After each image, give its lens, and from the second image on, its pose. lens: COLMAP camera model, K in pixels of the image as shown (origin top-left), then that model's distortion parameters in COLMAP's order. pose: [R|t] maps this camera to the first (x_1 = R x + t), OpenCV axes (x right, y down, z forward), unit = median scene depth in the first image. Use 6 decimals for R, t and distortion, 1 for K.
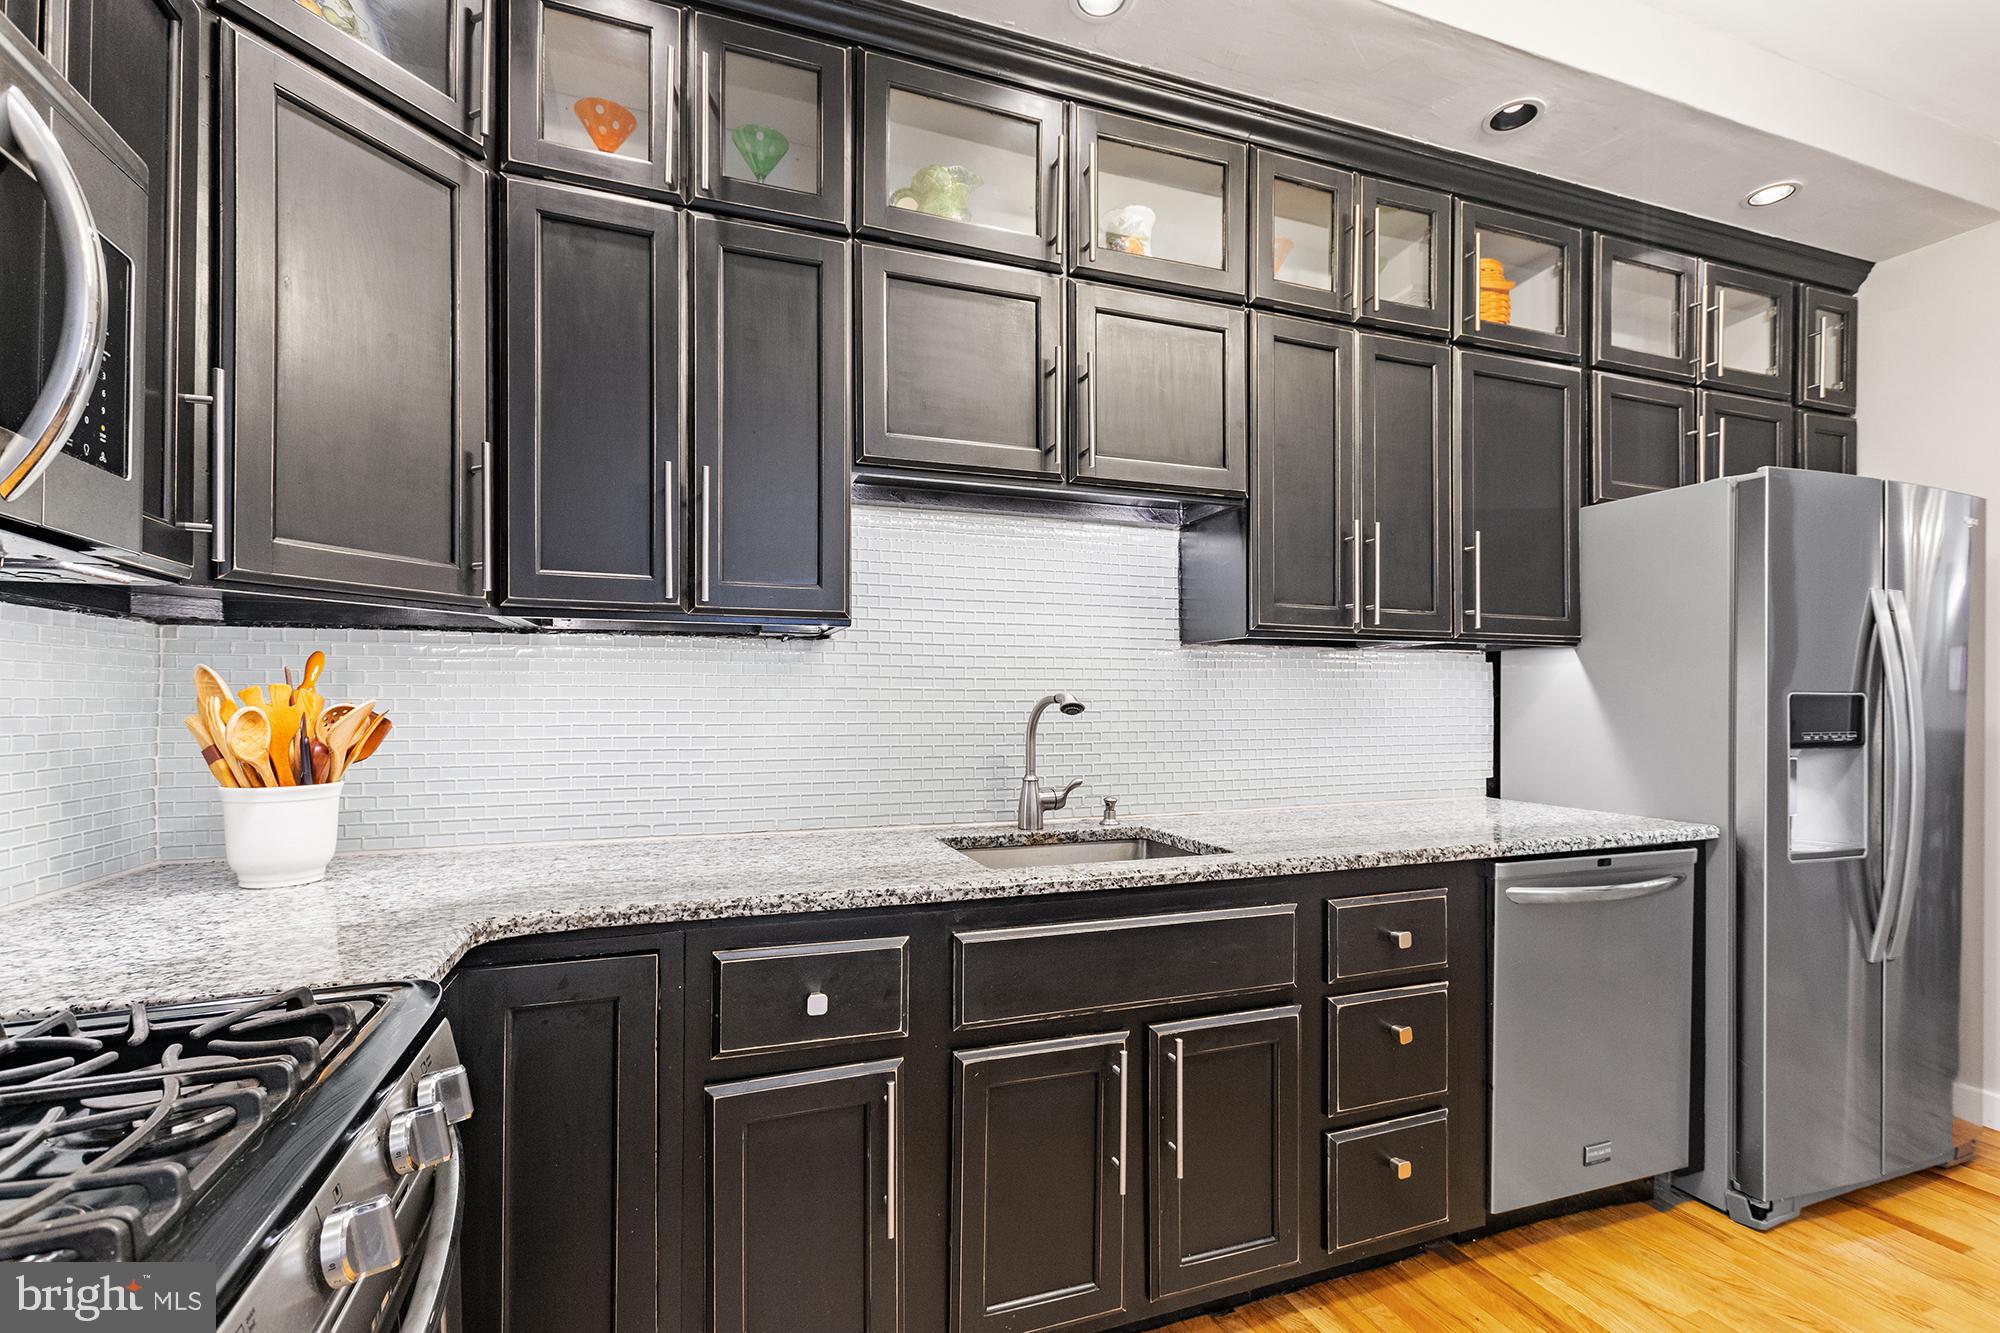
lens RADIAL K [[891.0, 0, 986.8], [0, 891.0, 676.3], [0, 0, 1]] dist [0.006234, -0.002364]
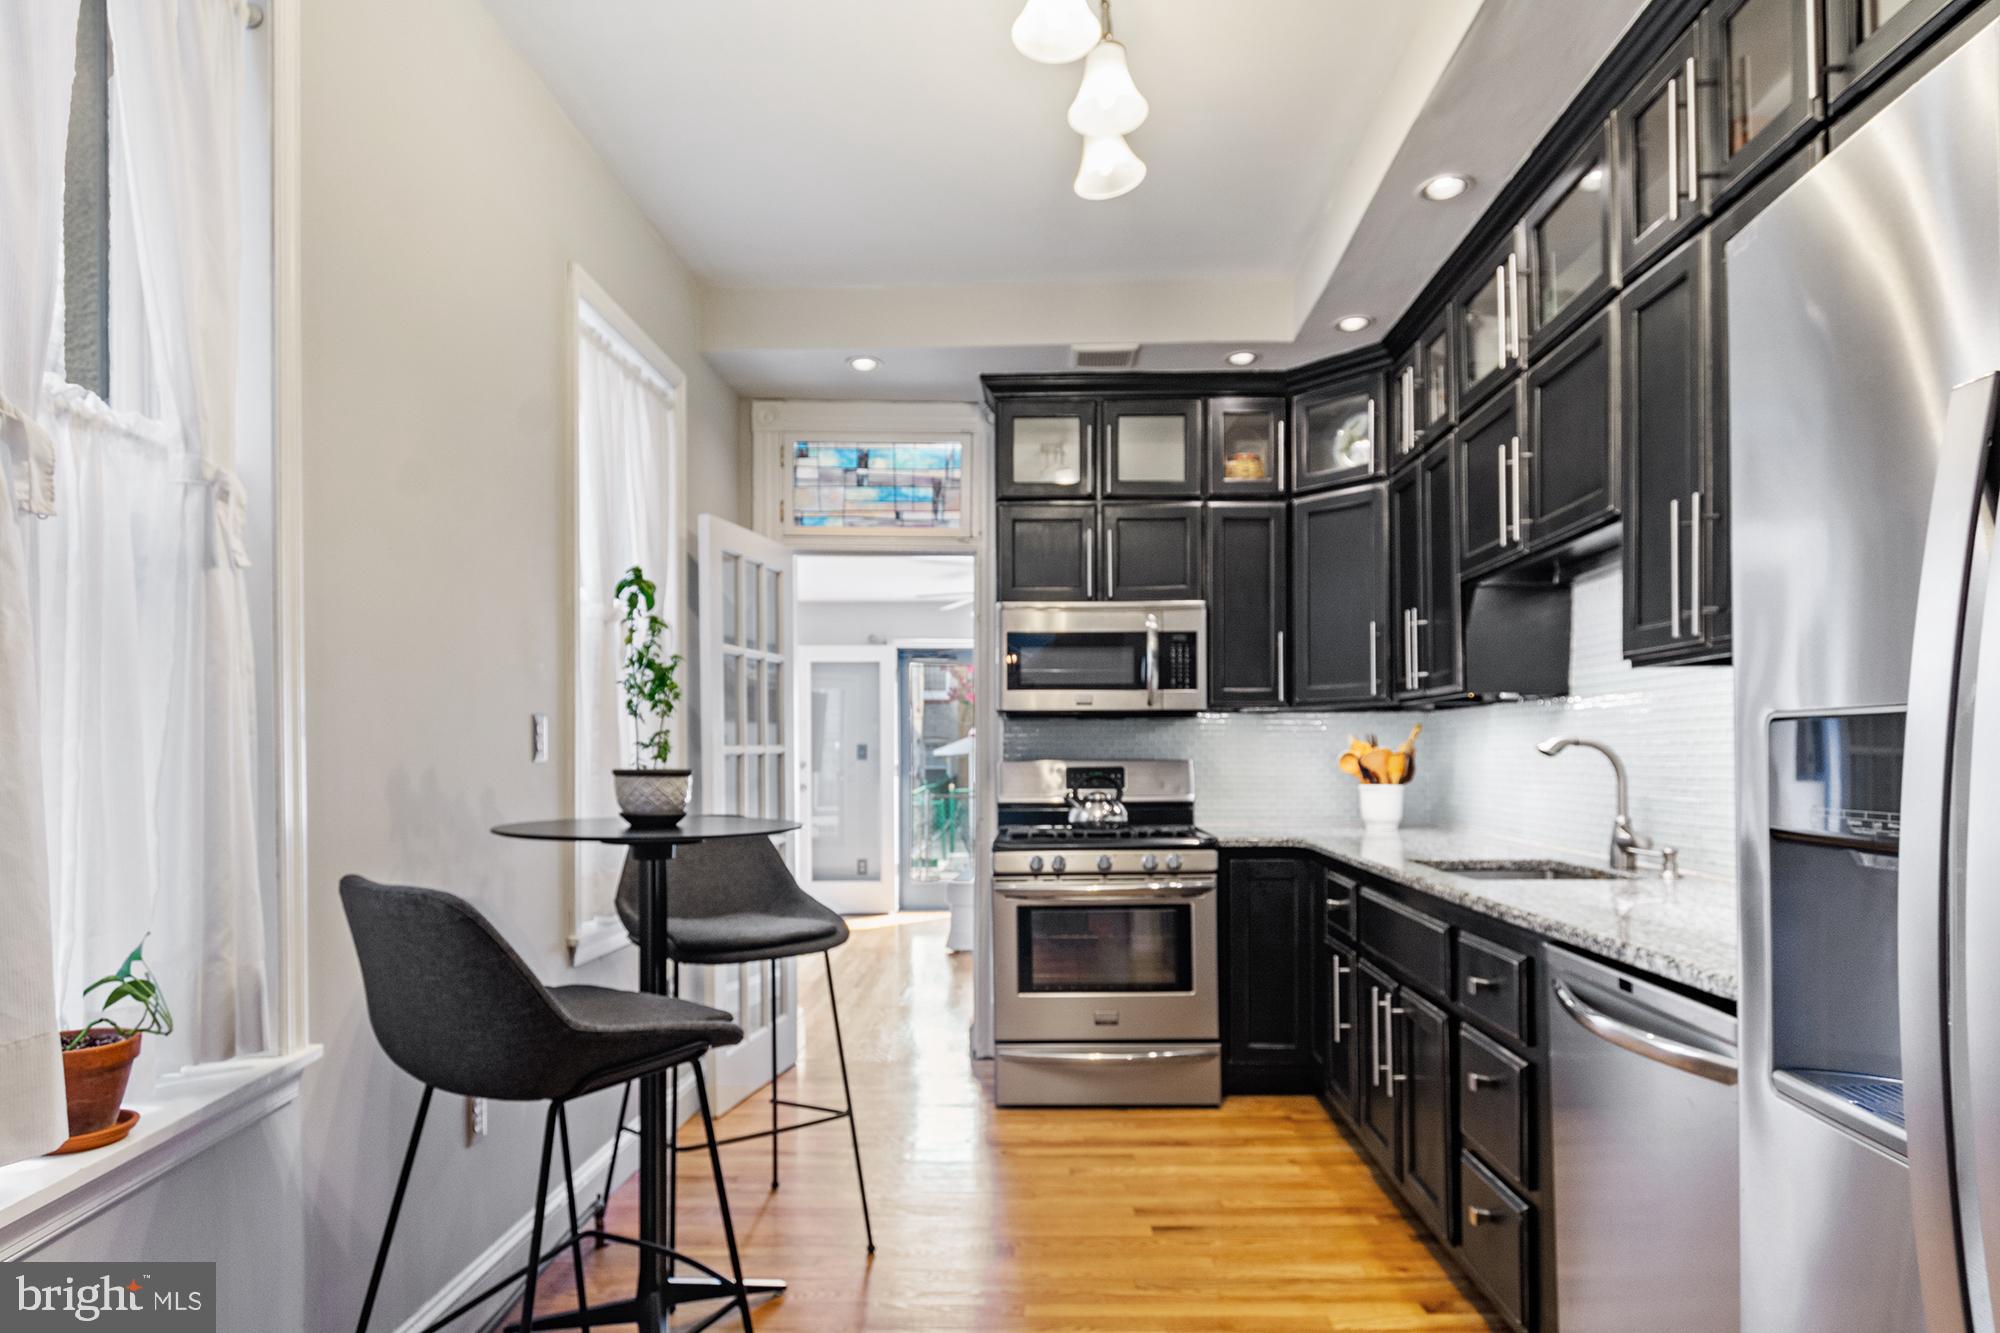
lens RADIAL K [[1139.2, 0, 1005.4], [0, 1139.2, 750.0], [0, 0, 1]] dist [0.000001, -0.002356]
pose [[-0.377204, -0.001435, -0.926129, 1.583088], [0.031640, 0.999395, -0.014435, 0.034348], [0.925590, -0.034747, -0.376930, 0.877650]]
